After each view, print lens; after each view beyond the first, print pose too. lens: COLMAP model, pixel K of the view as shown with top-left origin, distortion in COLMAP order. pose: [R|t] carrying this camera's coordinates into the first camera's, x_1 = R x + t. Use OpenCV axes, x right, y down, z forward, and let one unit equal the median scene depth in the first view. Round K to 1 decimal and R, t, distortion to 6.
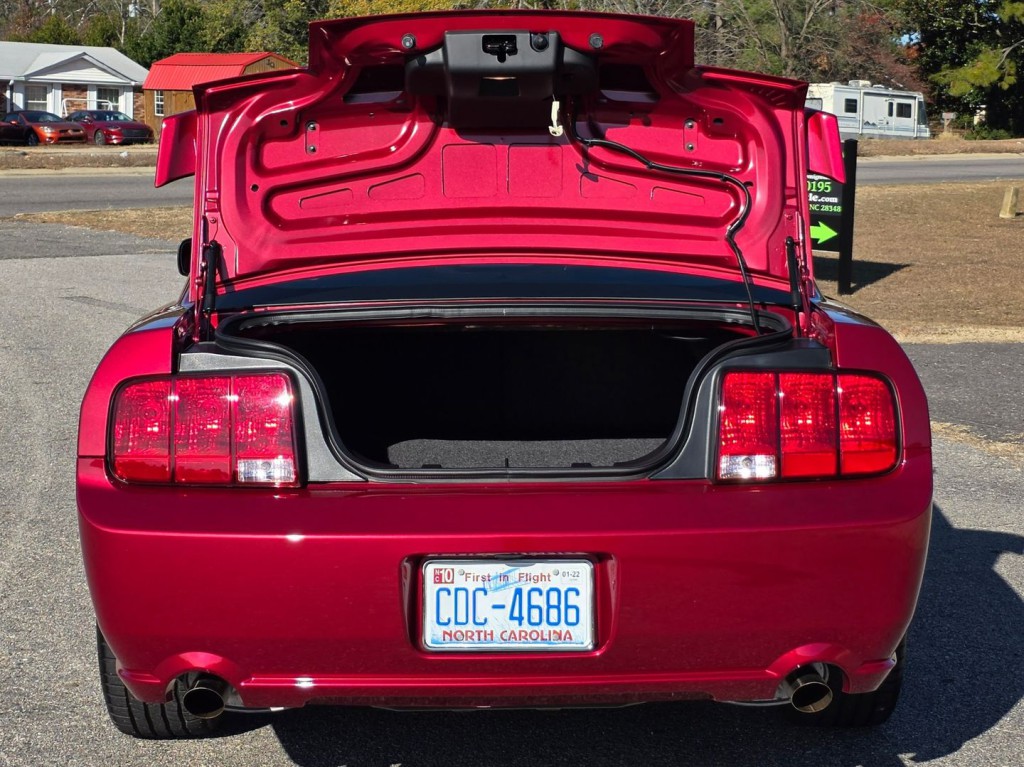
lens RADIAL K [[1960.9, 0, 517.1], [0, 1960.9, 298.5], [0, 0, 1]] dist [0.097662, -0.274989]
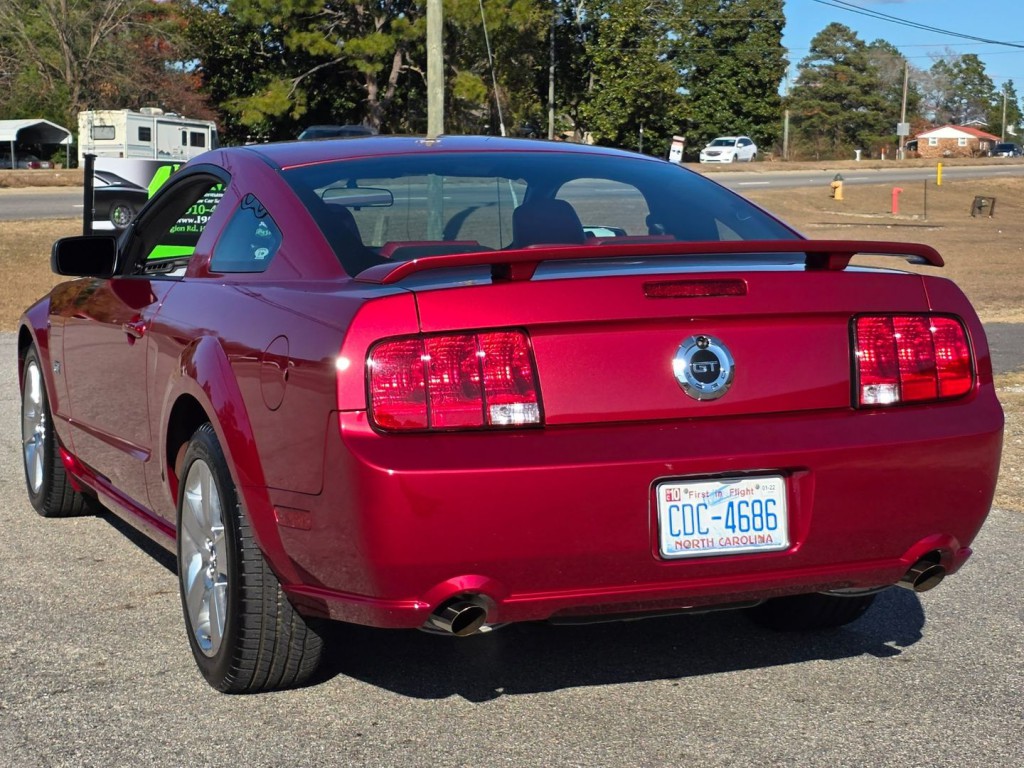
lens RADIAL K [[2022.7, 0, 514.1], [0, 2022.7, 354.4], [0, 0, 1]] dist [0.209421, -0.581000]
pose [[0.934291, -0.035154, 0.354775, -0.102044], [0.031940, 0.999379, 0.014912, 0.006665], [-0.355078, -0.002601, 0.934833, -0.018382]]
